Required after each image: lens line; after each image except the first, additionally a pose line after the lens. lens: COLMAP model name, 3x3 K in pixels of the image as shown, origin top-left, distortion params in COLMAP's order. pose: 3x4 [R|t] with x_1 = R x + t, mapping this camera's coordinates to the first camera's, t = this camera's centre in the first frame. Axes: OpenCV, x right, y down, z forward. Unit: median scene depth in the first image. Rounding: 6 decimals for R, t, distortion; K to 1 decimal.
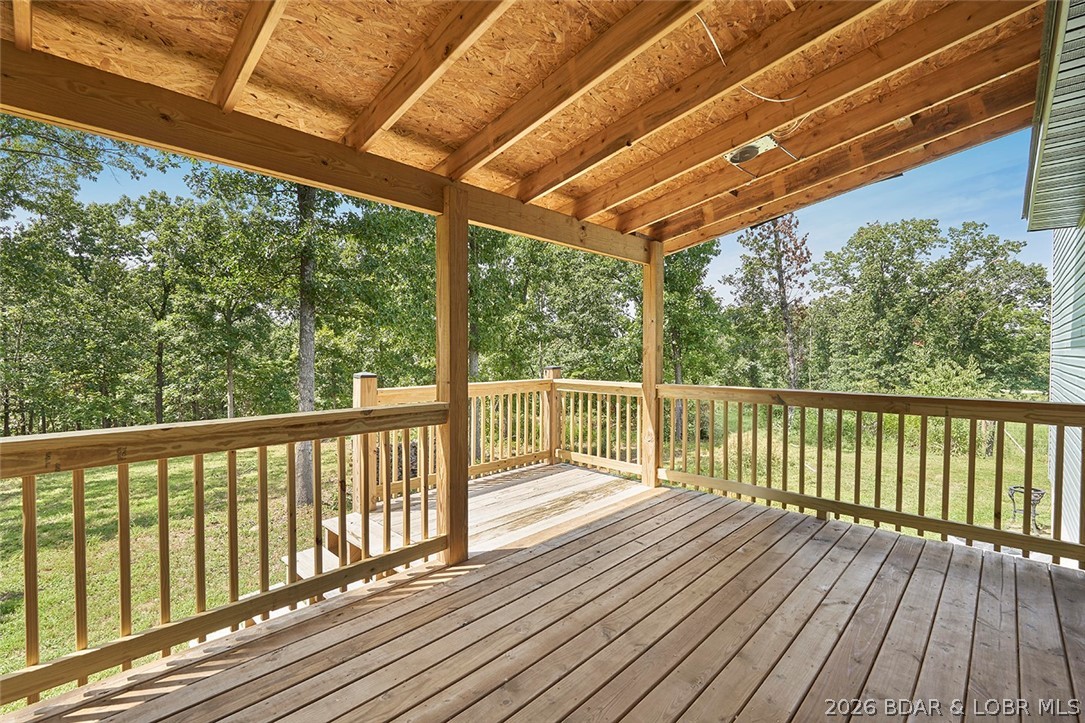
lens RADIAL K [[479.3, 0, 525.0], [0, 479.3, 362.3], [0, 0, 1]] dist [-0.002708, 0.000181]
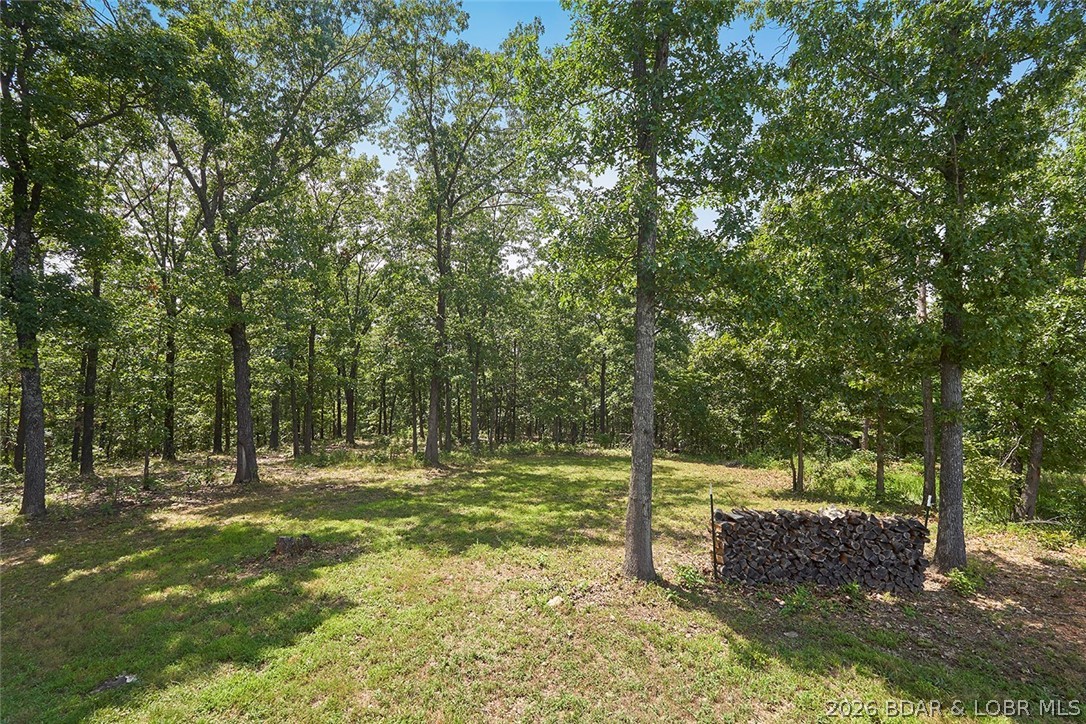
lens RADIAL K [[479.8, 0, 551.7], [0, 479.8, 363.9], [0, 0, 1]] dist [-0.002708, 0.000181]
pose [[0.683586, 0.008240, -0.729823, -0.084486], [-0.025393, 0.999599, -0.012499, -0.024044], [0.729428, 0.027077, 0.683522, 1.264889]]
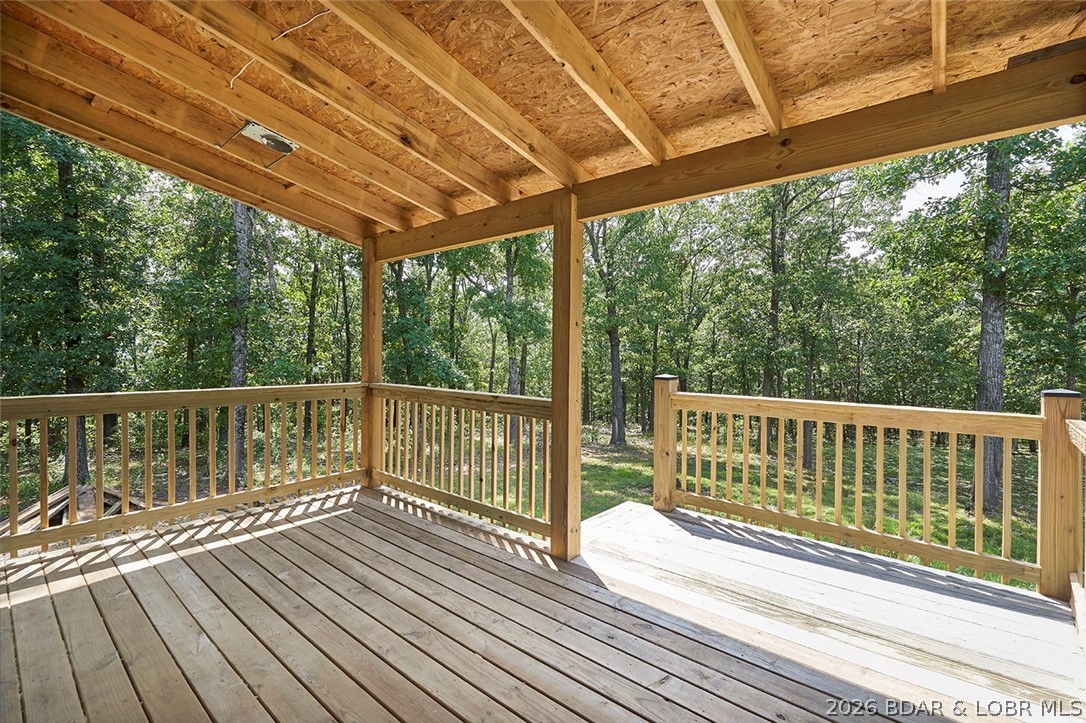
lens RADIAL K [[479.8, 0, 550.2], [0, 479.8, 358.6], [0, 0, 1]] dist [-0.002708, 0.000181]
pose [[0.100128, 0.015814, -0.994849, 0.716002], [-0.035267, 0.999302, 0.012335, -0.019632], [0.994349, 0.033850, 0.100615, 0.699248]]
